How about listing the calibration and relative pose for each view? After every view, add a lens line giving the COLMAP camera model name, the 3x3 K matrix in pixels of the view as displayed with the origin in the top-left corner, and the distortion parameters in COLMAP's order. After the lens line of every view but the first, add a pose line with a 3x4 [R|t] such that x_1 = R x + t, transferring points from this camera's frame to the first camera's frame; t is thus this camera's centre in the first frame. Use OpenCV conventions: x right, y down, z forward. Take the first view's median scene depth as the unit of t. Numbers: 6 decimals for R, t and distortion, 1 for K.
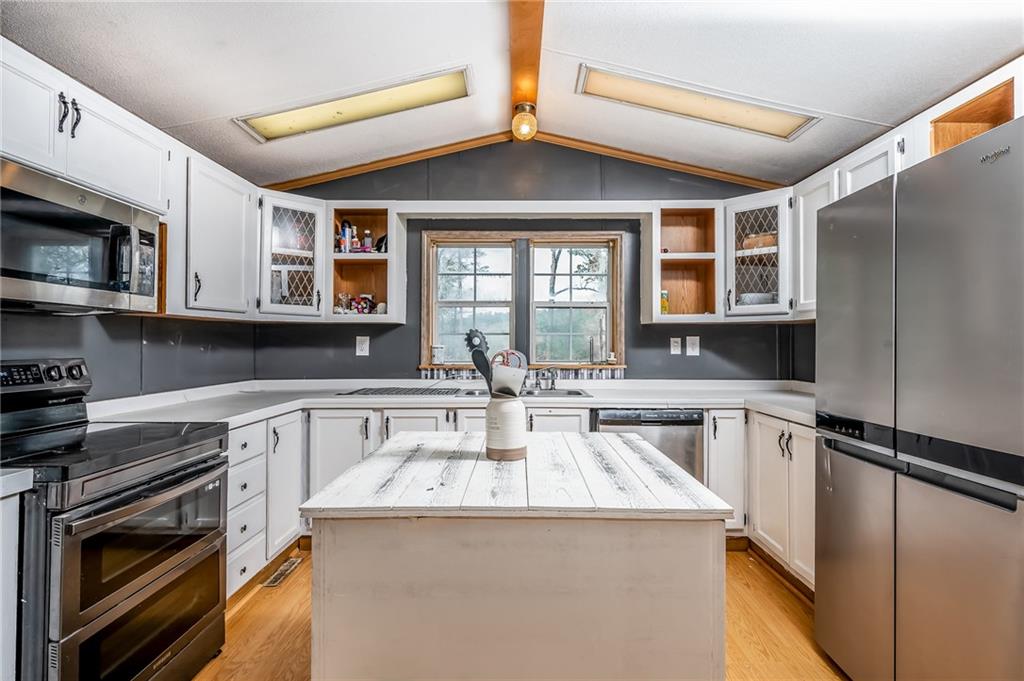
lens RADIAL K [[510.3, 0, 512.2], [0, 510.3, 327.2], [0, 0, 1]] dist [0.000152, 0.000075]
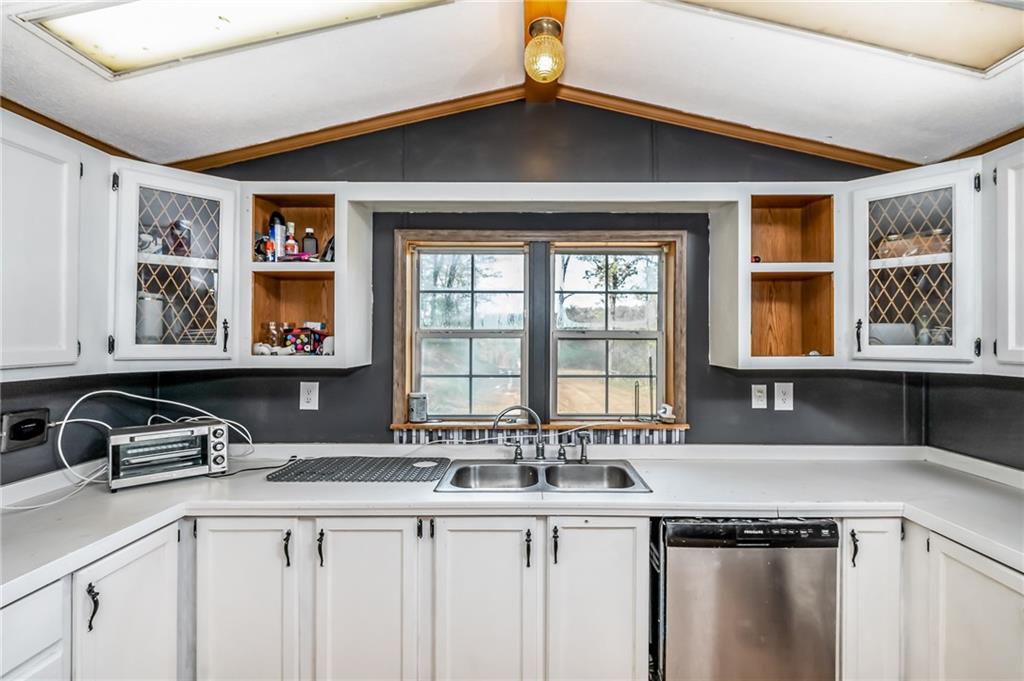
lens RADIAL K [[462.0, 0, 524.3], [0, 462.0, 335.2], [0, 0, 1]] dist [-0.002041, -0.000445]
pose [[0.999998, 0.001521, 0.001105, -0.001017], [-0.001541, 0.999819, 0.018968, -0.062095], [-0.001076, -0.018970, 0.999819, 0.396897]]
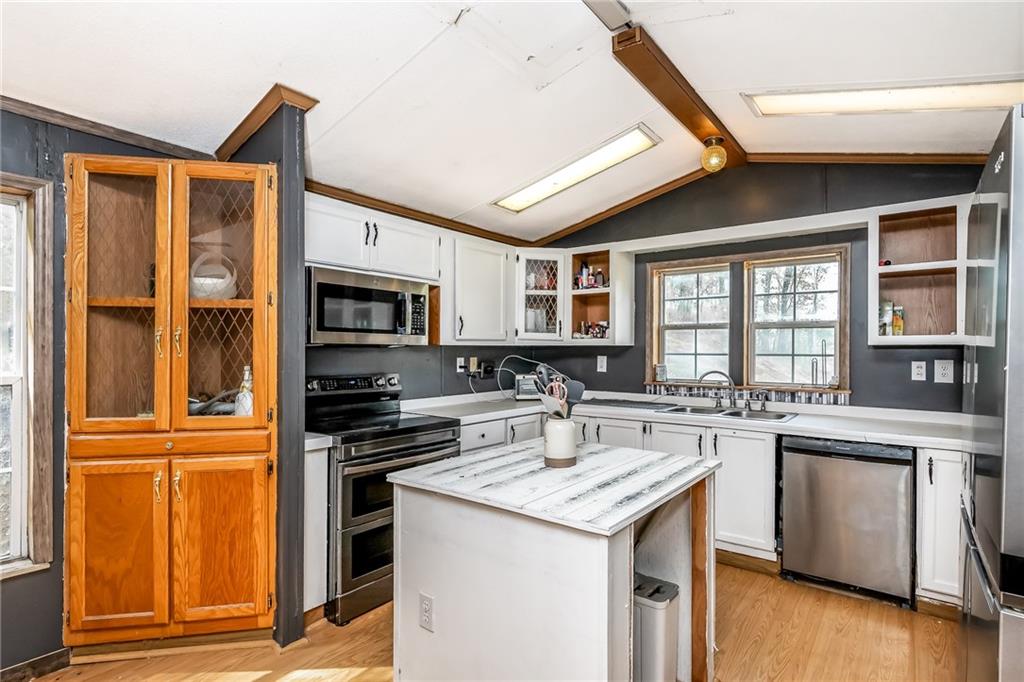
lens RADIAL K [[488.9, 0, 574.0], [0, 488.9, 344.5], [0, 0, 1]] dist [-0.001087, -0.000100]
pose [[0.832716, -0.002805, -0.553693, 0.312639], [0.013774, 0.999783, 0.015651, -0.029885], [0.553528, -0.020659, 0.832574, -0.000189]]
